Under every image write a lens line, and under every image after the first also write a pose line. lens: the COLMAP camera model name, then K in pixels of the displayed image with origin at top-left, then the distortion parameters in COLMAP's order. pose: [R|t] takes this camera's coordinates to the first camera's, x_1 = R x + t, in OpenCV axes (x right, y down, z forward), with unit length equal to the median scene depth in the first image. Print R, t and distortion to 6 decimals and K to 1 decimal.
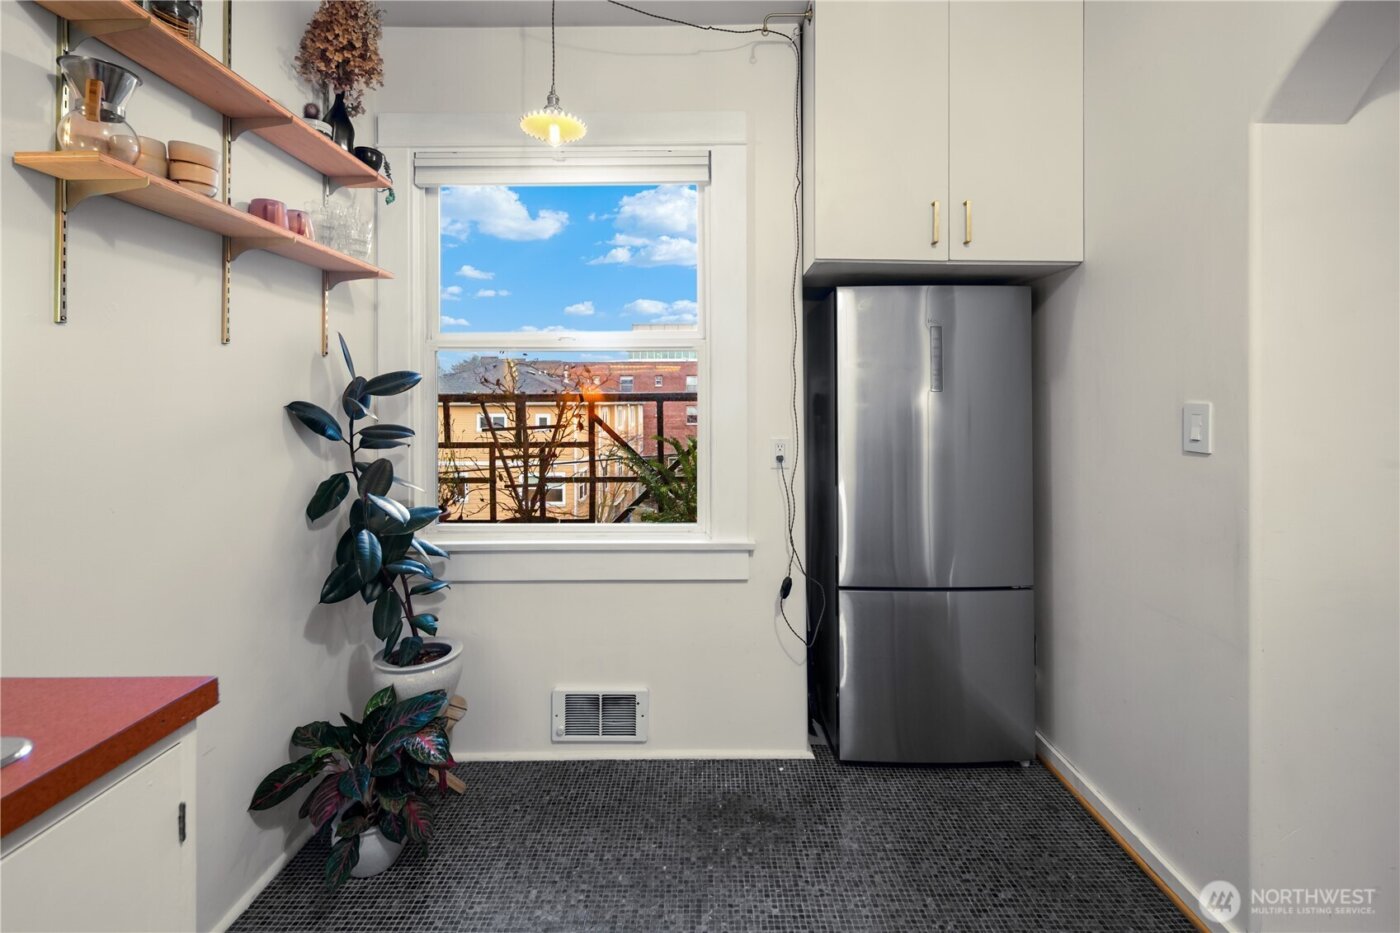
lens RADIAL K [[622.0, 0, 702.7], [0, 622.0, 395.8], [0, 0, 1]] dist [0.000122, -0.000052]
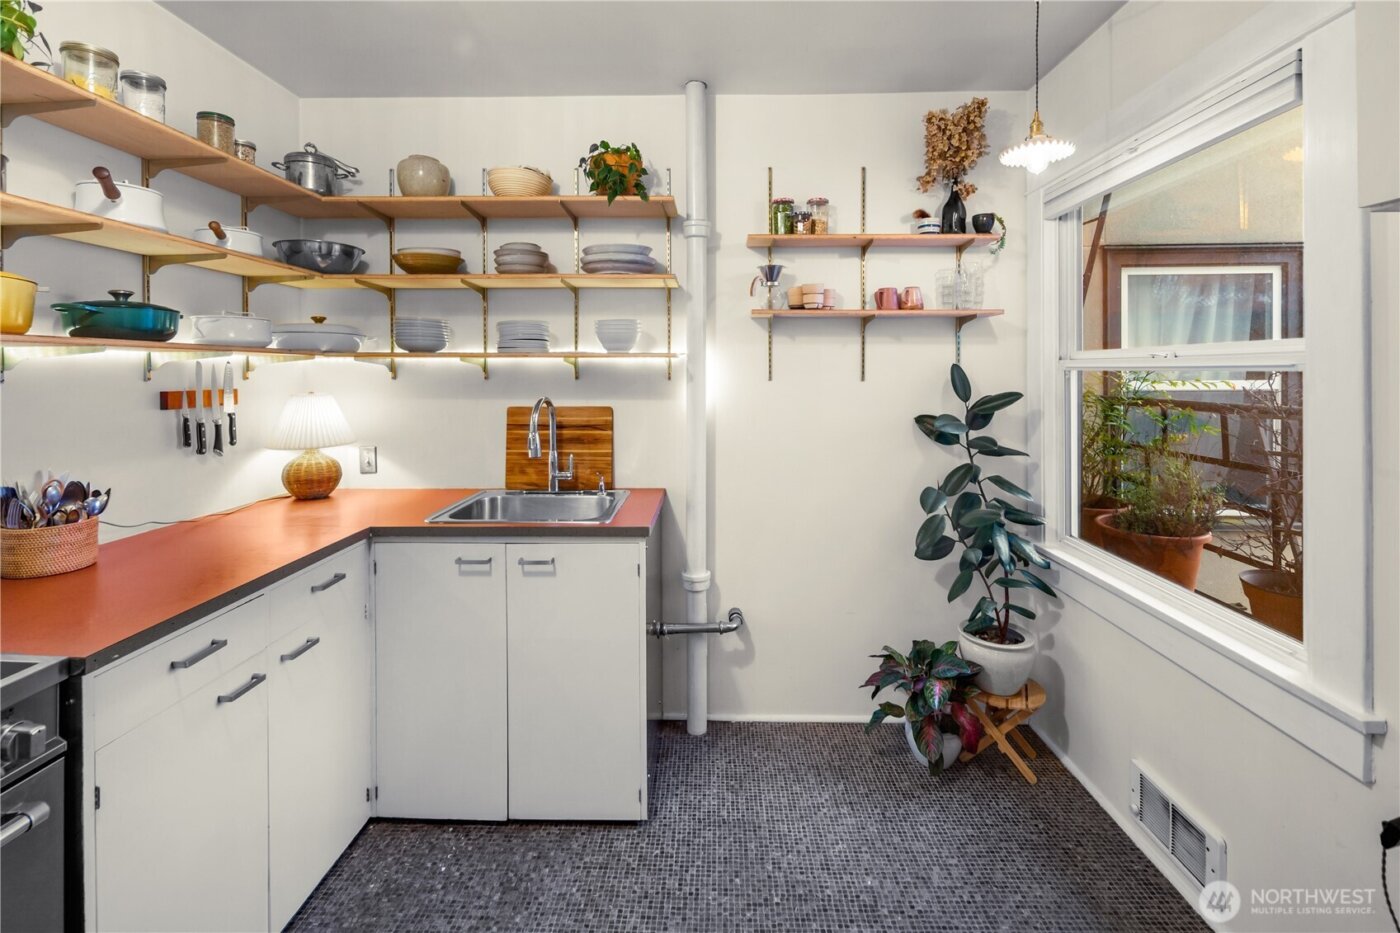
lens RADIAL K [[615.2, 0, 703.3], [0, 615.2, 370.9], [0, 0, 1]] dist [0.000881, 0.000016]
pose [[-0.022957, 0.002487, -0.999733, 0.751921], [0.011626, 0.999930, 0.002220, -0.098219], [0.999669, -0.011572, -0.022984, 0.494784]]
